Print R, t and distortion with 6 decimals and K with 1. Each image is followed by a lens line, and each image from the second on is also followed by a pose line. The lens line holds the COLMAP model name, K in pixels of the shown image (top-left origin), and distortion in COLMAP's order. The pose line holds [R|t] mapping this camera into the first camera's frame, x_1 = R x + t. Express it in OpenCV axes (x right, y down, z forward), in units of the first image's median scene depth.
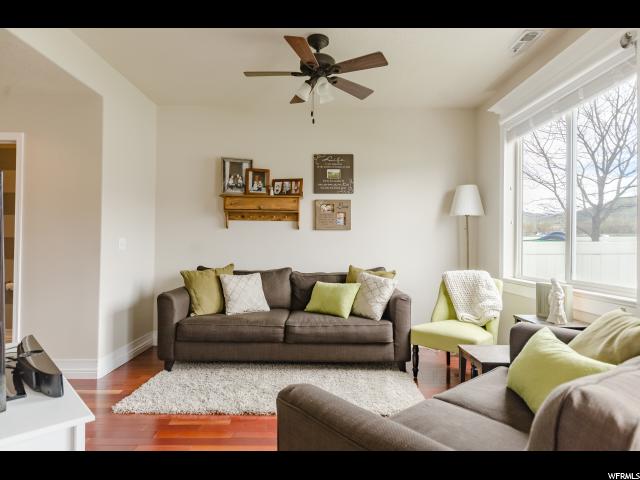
lens RADIAL K [[379.1, 0, 320.0], [0, 379.1, 240.0], [0, 0, 1]] dist [-0.002374, 0.000169]
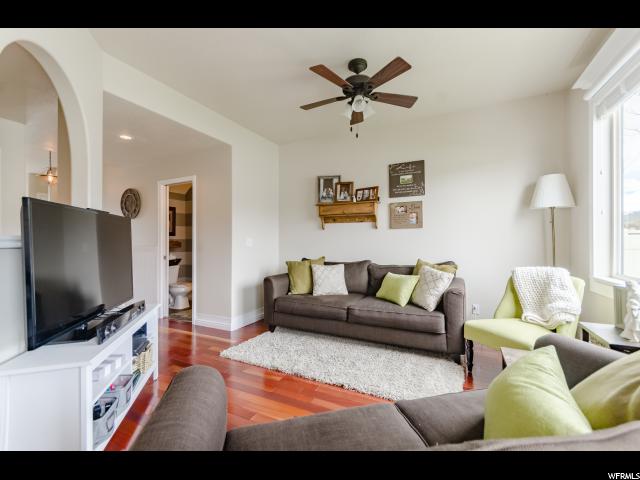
lens RADIAL K [[280.5, 0, 320.0], [0, 280.5, 240.0], [0, 0, 1]] dist [0.002284, 0.000424]
pose [[0.890606, -0.014175, -0.454555, 0.221075], [0.016654, 0.999860, 0.001450, 0.004347], [0.454471, -0.008861, 0.890718, 0.144142]]
